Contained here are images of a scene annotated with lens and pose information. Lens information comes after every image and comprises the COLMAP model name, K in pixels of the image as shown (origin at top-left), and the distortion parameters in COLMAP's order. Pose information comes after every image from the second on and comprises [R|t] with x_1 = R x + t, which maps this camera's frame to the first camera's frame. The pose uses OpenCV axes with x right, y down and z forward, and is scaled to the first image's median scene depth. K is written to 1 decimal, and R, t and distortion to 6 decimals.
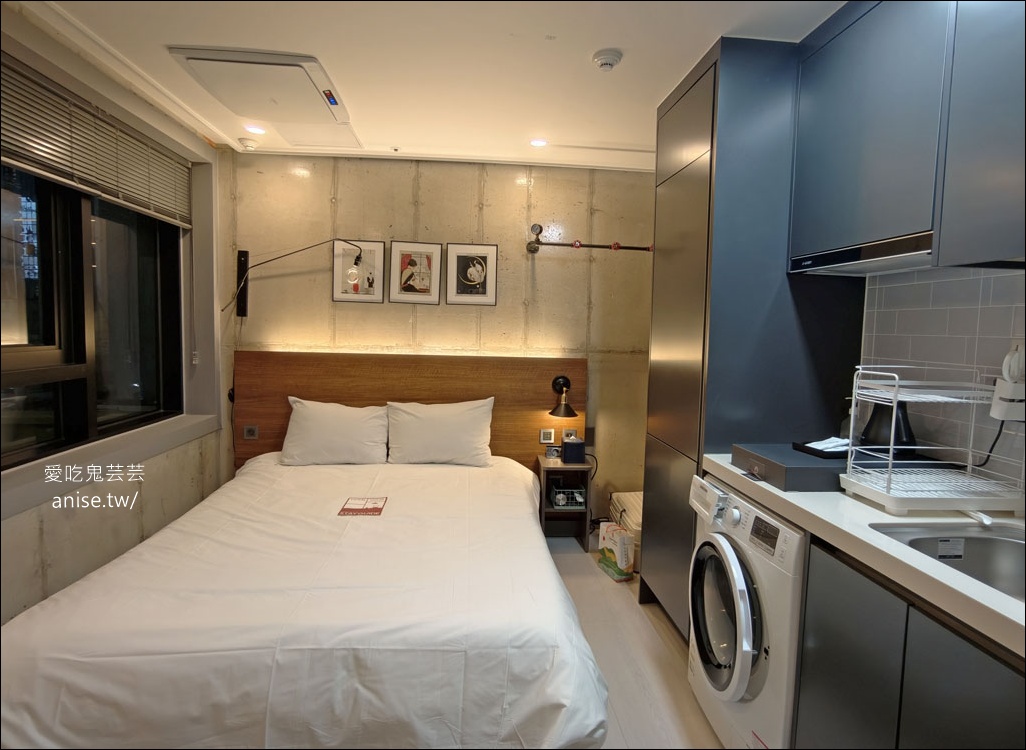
lens RADIAL K [[593.2, 0, 513.0], [0, 593.2, 375.0], [0, 0, 1]] dist [-0.003482, 0.000295]
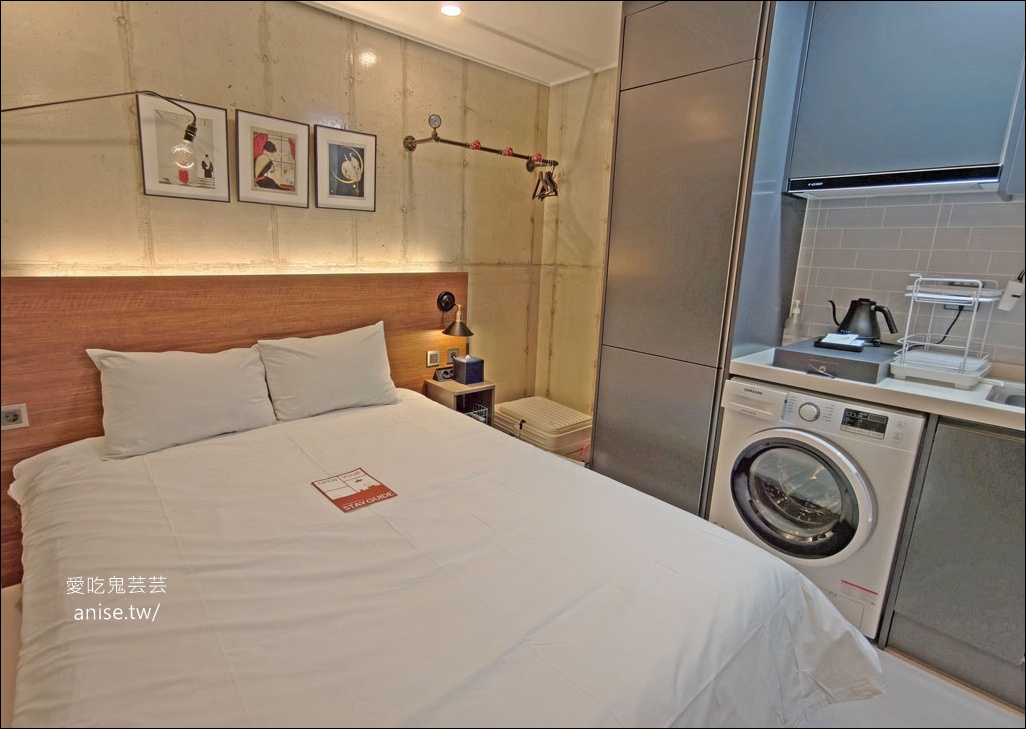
lens RADIAL K [[518.4, 0, 509.0], [0, 518.4, 355.5], [0, 0, 1]] dist [-0.028578, 0.034816]
pose [[0.797131, -0.126278, 0.590454, -0.338017], [0.040737, 0.986906, 0.156068, -0.023552], [-0.602430, -0.100354, 0.791838, 0.298037]]
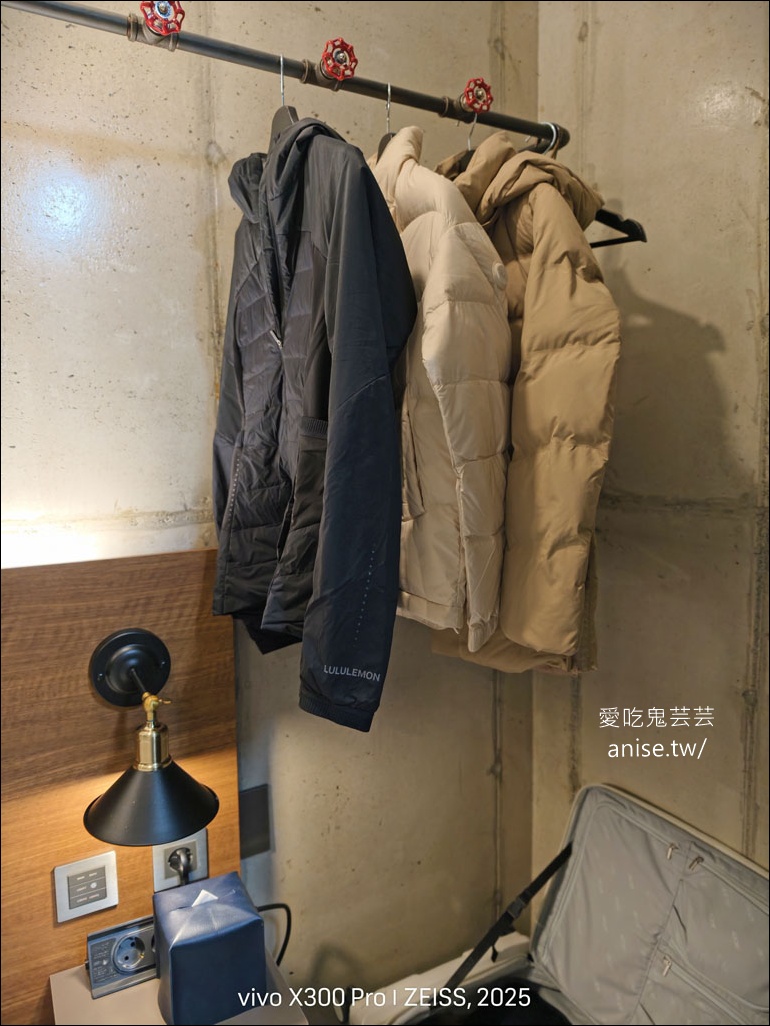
lens RADIAL K [[756.6, 0, 385.0], [0, 756.6, 513.0], [0, 0, 1]] dist [0.003109, 0.001754]
pose [[0.905704, -0.086933, 0.414901, 0.054368], [0.075287, 0.996174, 0.044378, -0.053478], [-0.417172, -0.008957, 0.908784, 0.695954]]
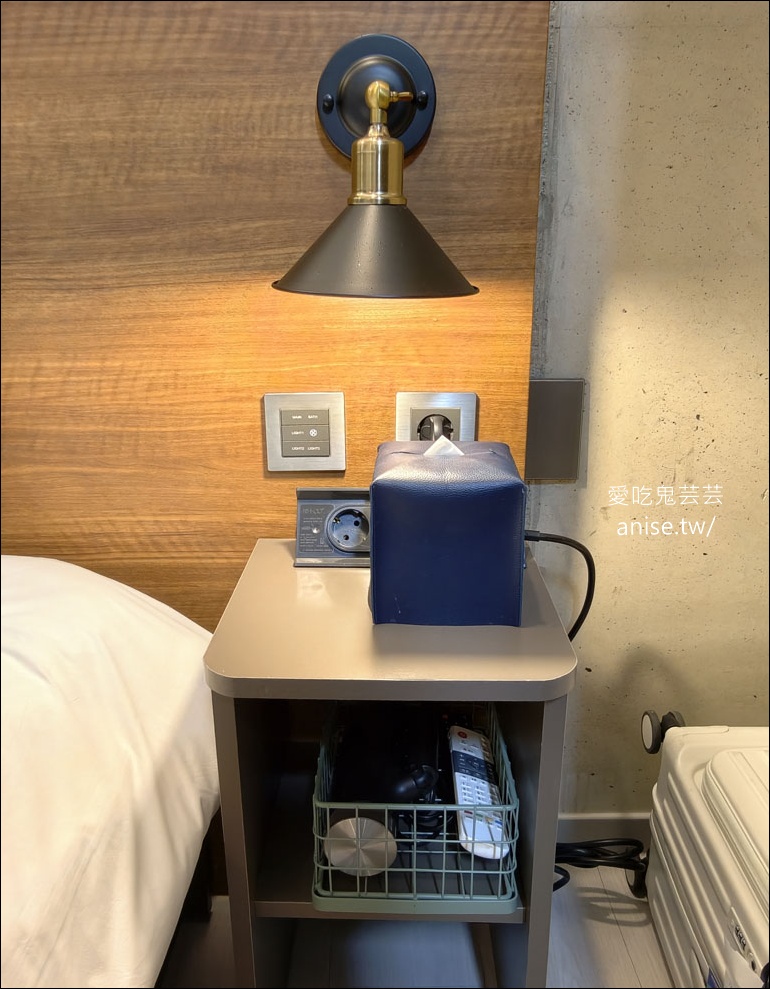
lens RADIAL K [[788.2, 0, 363.3], [0, 788.2, 496.4], [0, 0, 1]] dist [-0.091608, 0.139076]
pose [[0.995210, -0.008502, -0.097395, 0.099463], [0.028461, 0.978259, 0.205425, 0.076940], [0.093531, -0.207213, 0.973815, 0.801011]]
